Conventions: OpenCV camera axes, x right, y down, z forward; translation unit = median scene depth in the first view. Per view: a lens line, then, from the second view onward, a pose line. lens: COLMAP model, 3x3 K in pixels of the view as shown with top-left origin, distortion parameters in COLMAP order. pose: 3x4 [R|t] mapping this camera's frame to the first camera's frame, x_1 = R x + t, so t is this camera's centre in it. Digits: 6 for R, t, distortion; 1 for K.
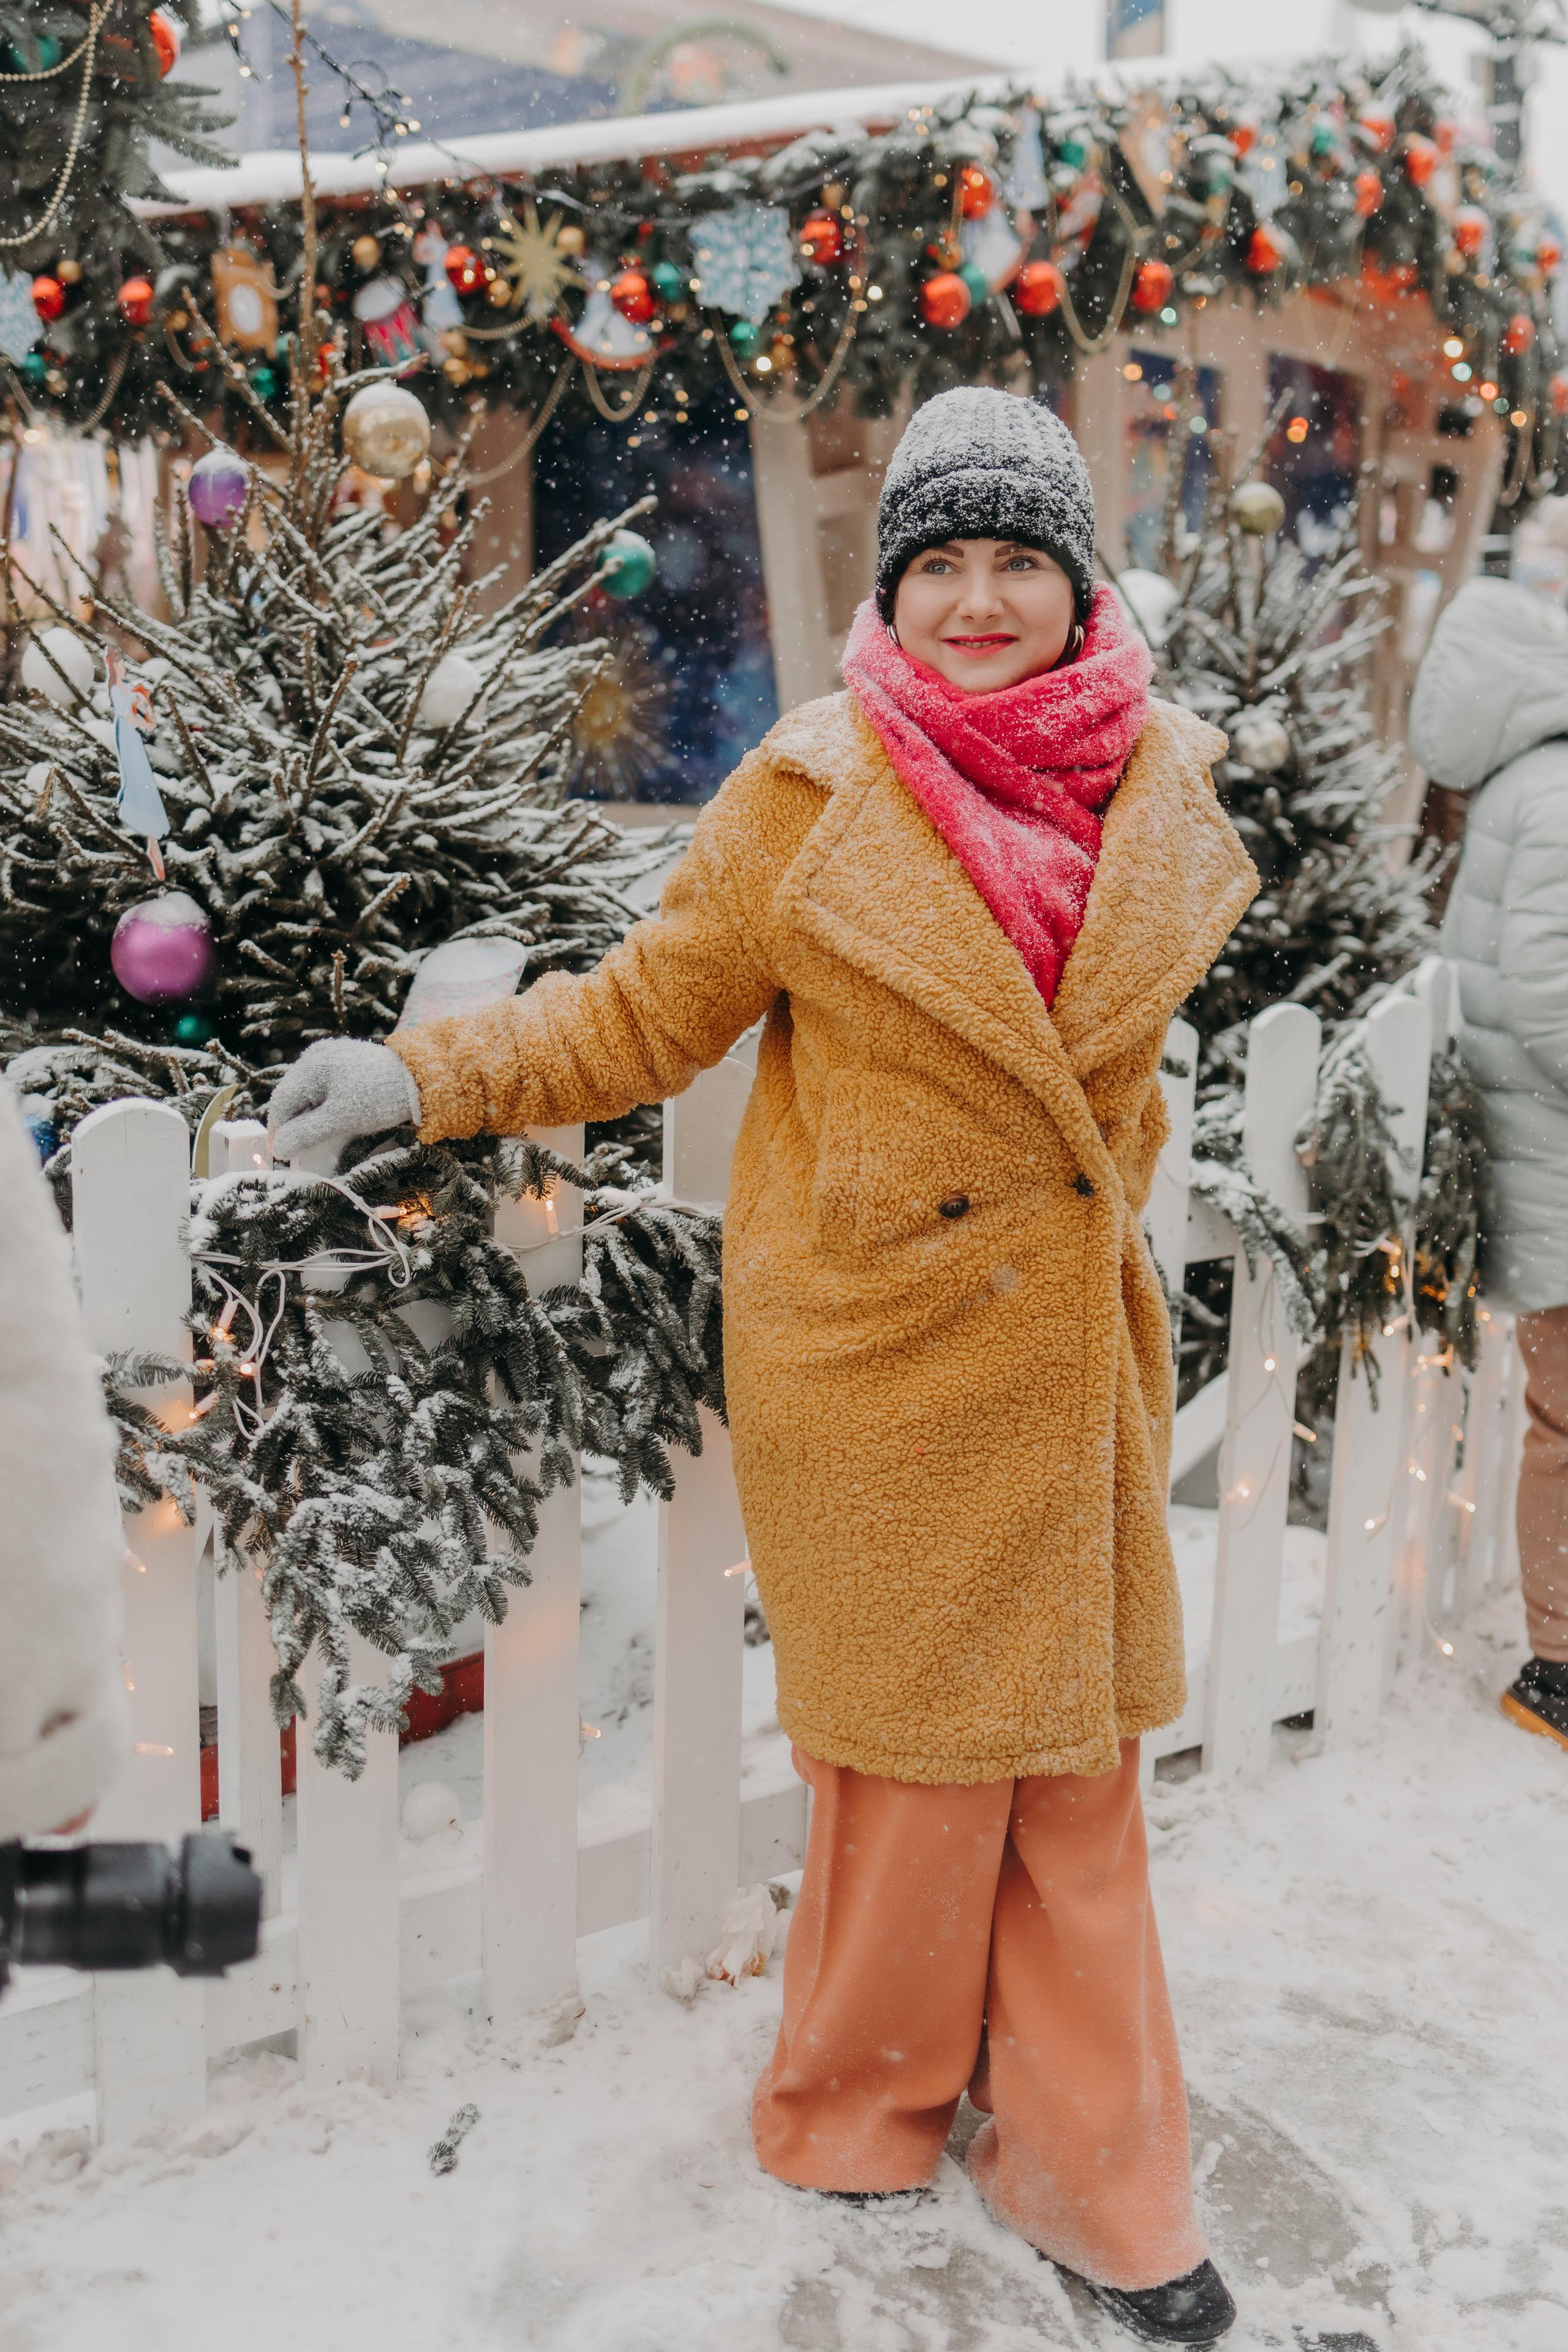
lens RADIAL K [[2886.9, 0, 784.0], [0, 2886.9, 1176.0], [0, 0, 1]] dist [0.012231, 0.020517]
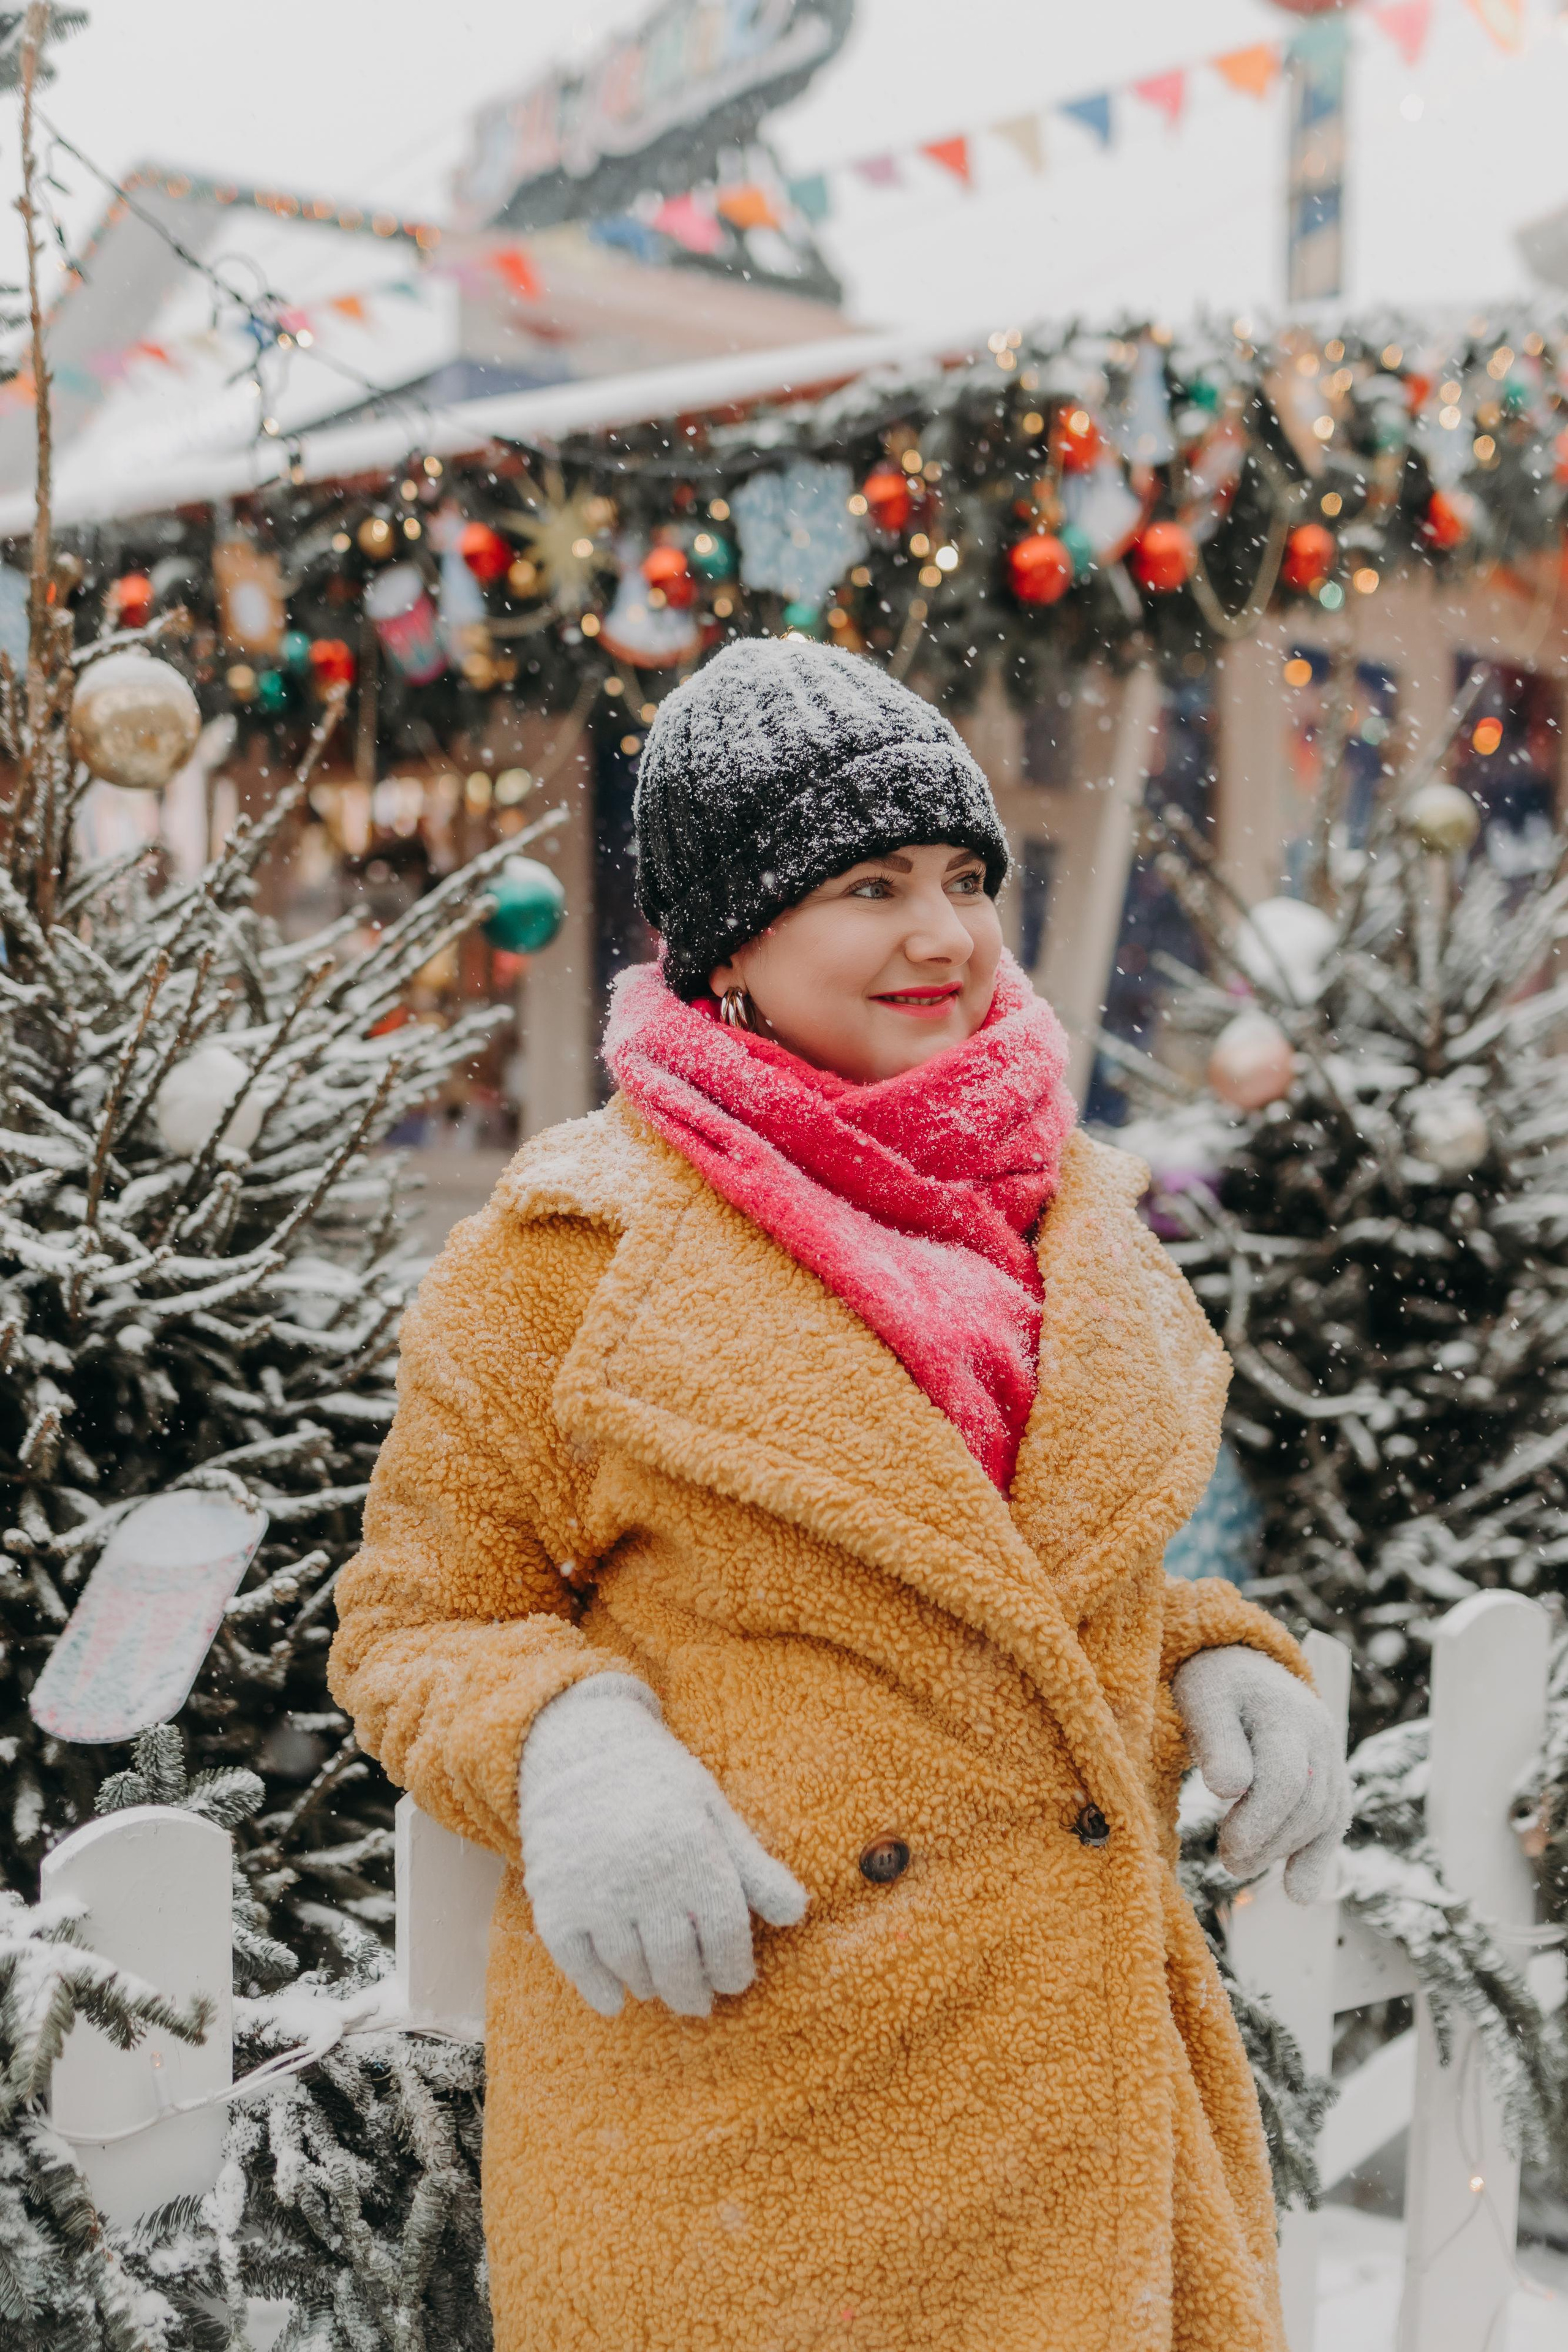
lens RADIAL K [[2495.7, 0, 784.0], [0, 2495.7, 1176.0], [0, 0, 1]] dist [-0.060905, 0.305118]
pose [[0.995093, 0.003847, -0.098872, 0.055182], [-0.012597, 0.996038, -0.088031, -0.075564], [0.098141, 0.088844, 0.991199, 0.331139]]
